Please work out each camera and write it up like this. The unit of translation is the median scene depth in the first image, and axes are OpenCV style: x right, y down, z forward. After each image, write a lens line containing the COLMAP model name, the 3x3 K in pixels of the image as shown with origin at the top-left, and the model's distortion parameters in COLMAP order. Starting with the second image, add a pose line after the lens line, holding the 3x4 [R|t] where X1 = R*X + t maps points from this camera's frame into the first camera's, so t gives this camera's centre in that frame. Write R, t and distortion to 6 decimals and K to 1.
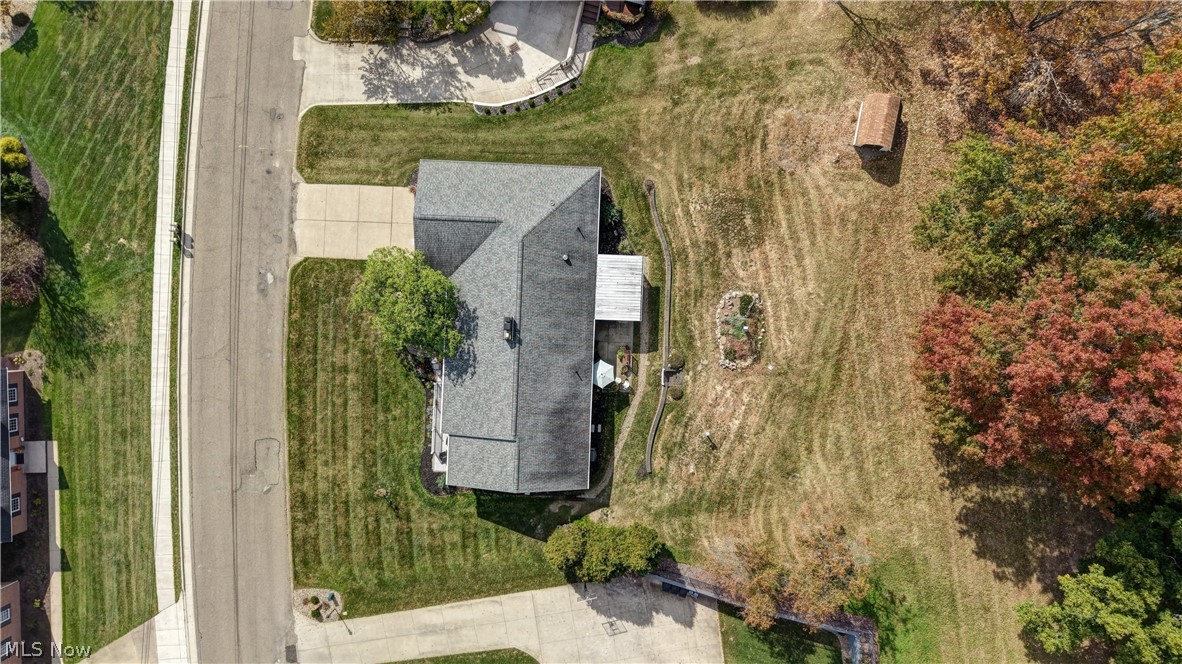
lens RADIAL K [[794.2, 0, 592.0], [0, 794.2, 334.1], [0, 0, 1]] dist [0.014277, -0.012196]
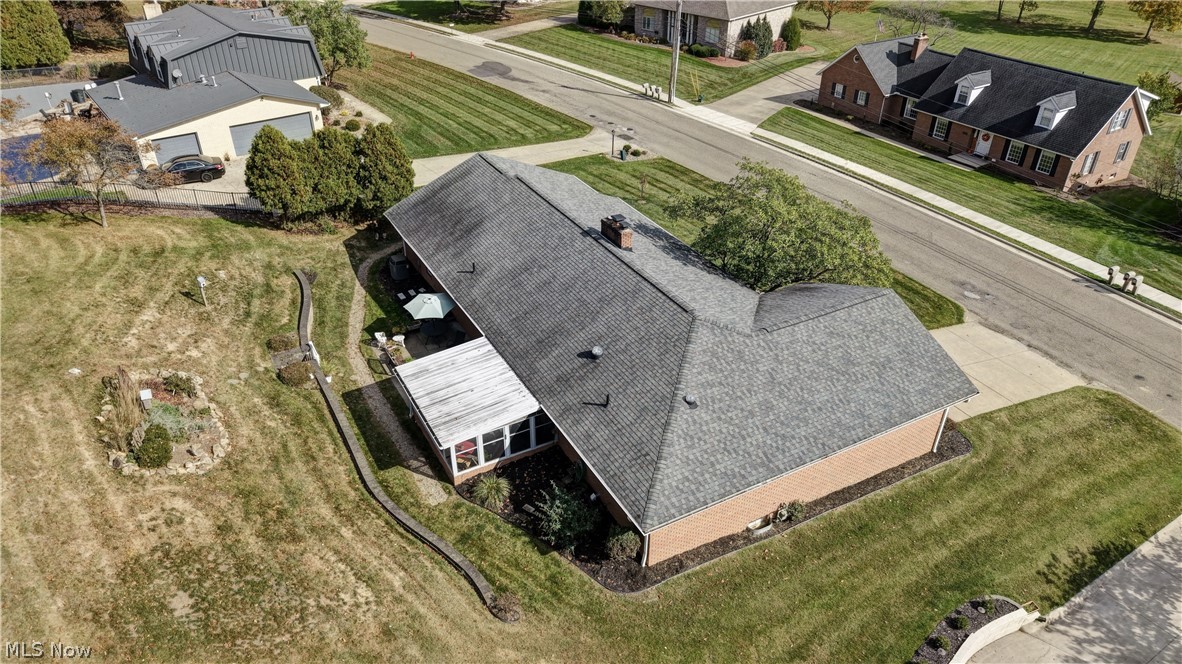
lens RADIAL K [[794.2, 0, 585.0], [0, 794.2, 339.0], [0, 0, 1]] dist [0.014277, -0.012196]
pose [[-0.857887, 0.260406, -0.442966, 0.163529], [-0.513154, -0.478683, 0.712415, -0.392606], [-0.026524, 0.838481, 0.544284, 0.695542]]
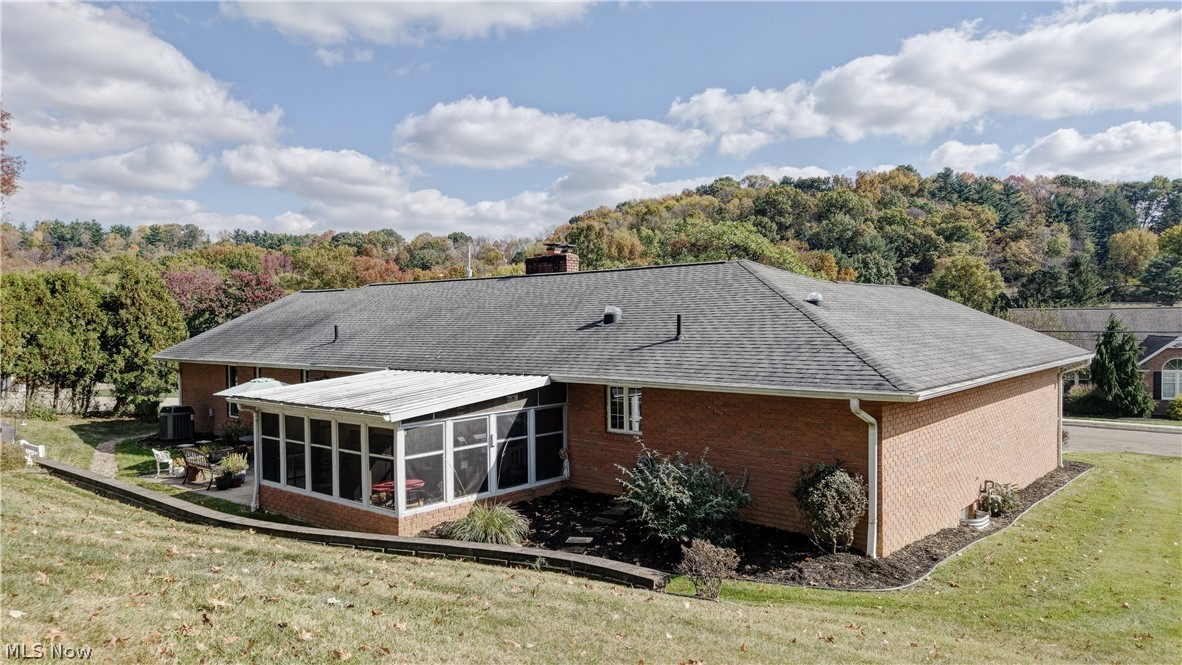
lens RADIAL K [[794.2, 0, 584.9], [0, 794.2, 332.3], [0, 0, 1]] dist [0.014277, -0.012196]
pose [[-0.622650, 0.003531, -0.782492, 0.179914], [-0.782394, -0.019299, 0.622485, -0.248721], [-0.012904, 0.999808, 0.014780, 0.938129]]
